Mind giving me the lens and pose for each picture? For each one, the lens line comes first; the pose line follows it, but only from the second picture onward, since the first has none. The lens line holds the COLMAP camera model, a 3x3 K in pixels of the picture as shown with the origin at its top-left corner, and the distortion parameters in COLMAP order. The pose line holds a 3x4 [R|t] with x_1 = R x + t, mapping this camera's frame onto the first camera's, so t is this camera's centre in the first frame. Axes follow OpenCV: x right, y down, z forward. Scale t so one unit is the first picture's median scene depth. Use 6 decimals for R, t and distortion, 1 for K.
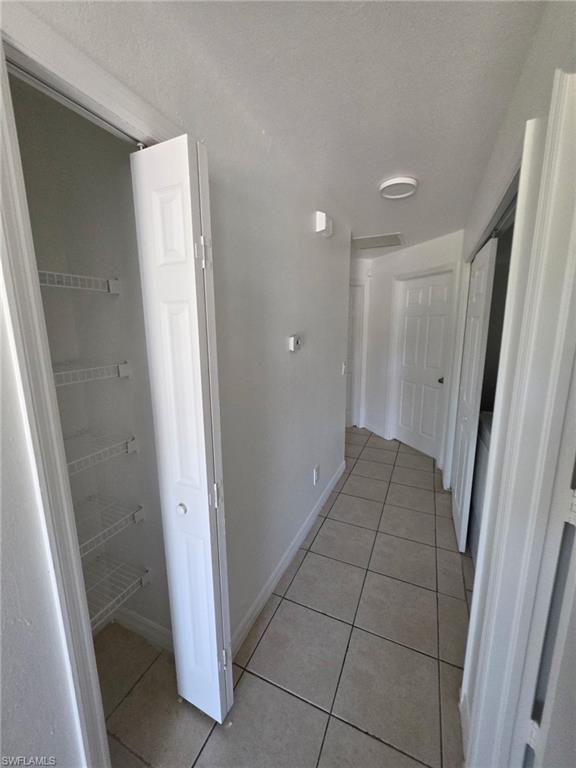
lens RADIAL K [[303.5, 0, 288.0], [0, 303.5, 384.0], [0, 0, 1]] dist [0.029818, 0.000038]
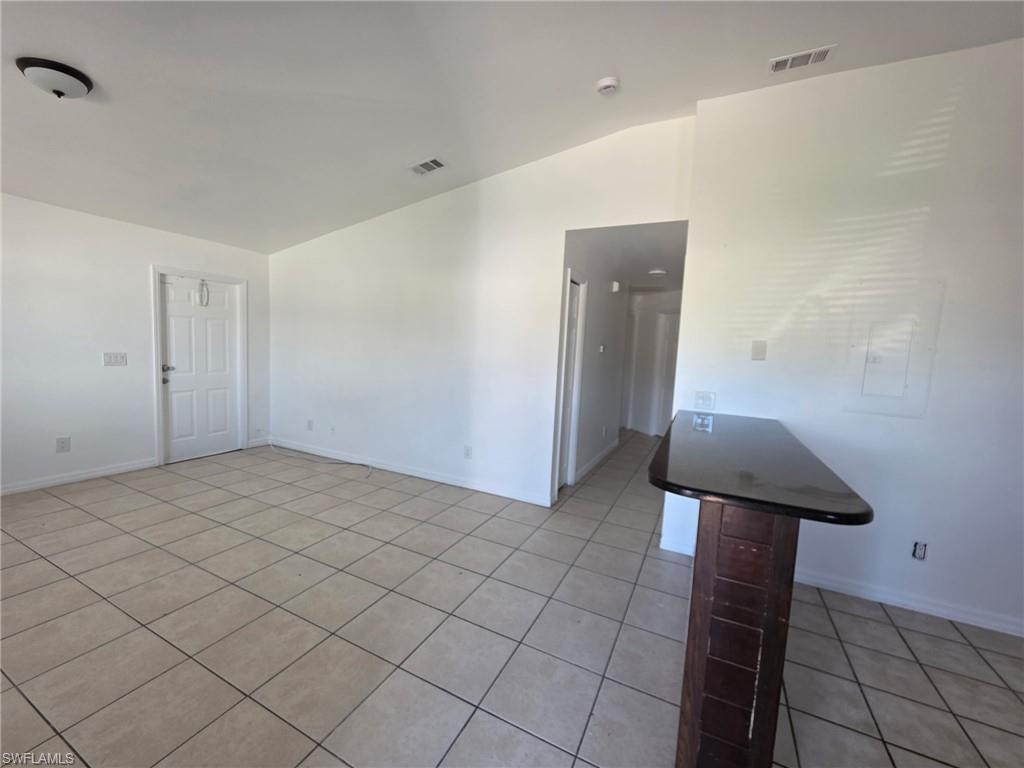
lens RADIAL K [[413.7, 0, 506.9], [0, 413.7, 383.8], [0, 0, 1]] dist [-0.000367, 0.000046]
pose [[0.997343, 0.063713, -0.035320, -0.226406], [-0.066721, 0.993538, -0.091816, 0.175201], [0.029242, 0.093928, 0.995149, -0.774803]]
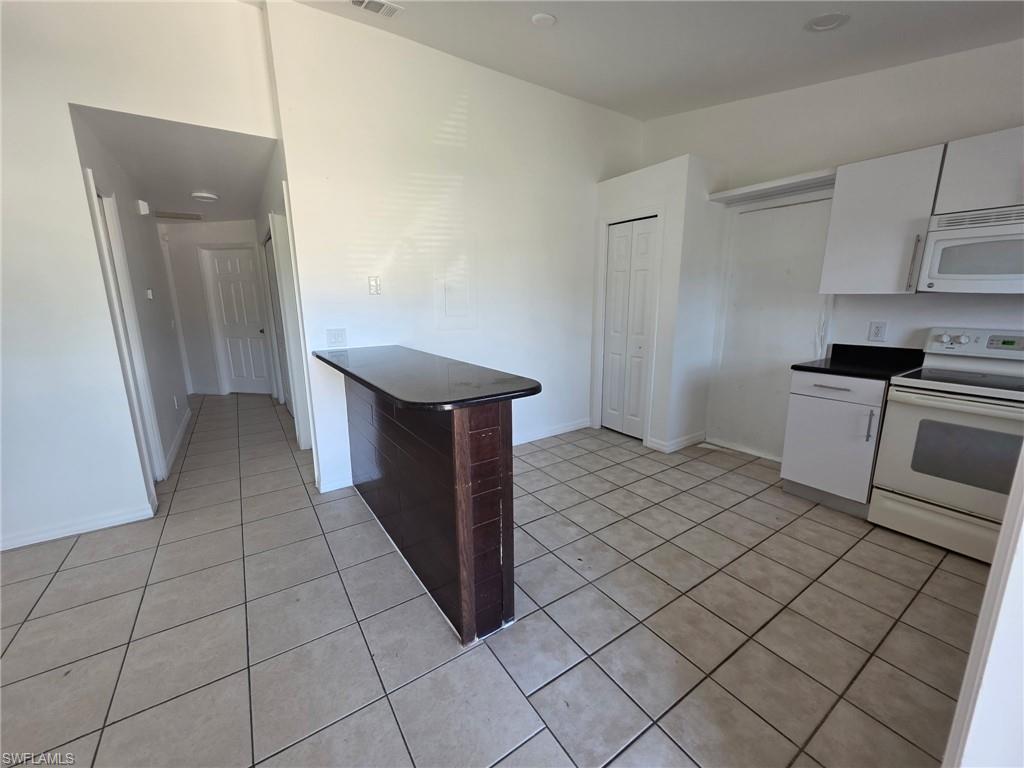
lens RADIAL K [[409.2, 0, 512.0], [0, 409.2, 384.0], [0, 0, 1]] dist [0.000672, -0.000234]
pose [[0.528674, -0.169174, 0.831796, -0.358158], [0.160228, 0.982210, 0.097928, 0.174078], [-0.833565, 0.081505, 0.546375, -0.692327]]
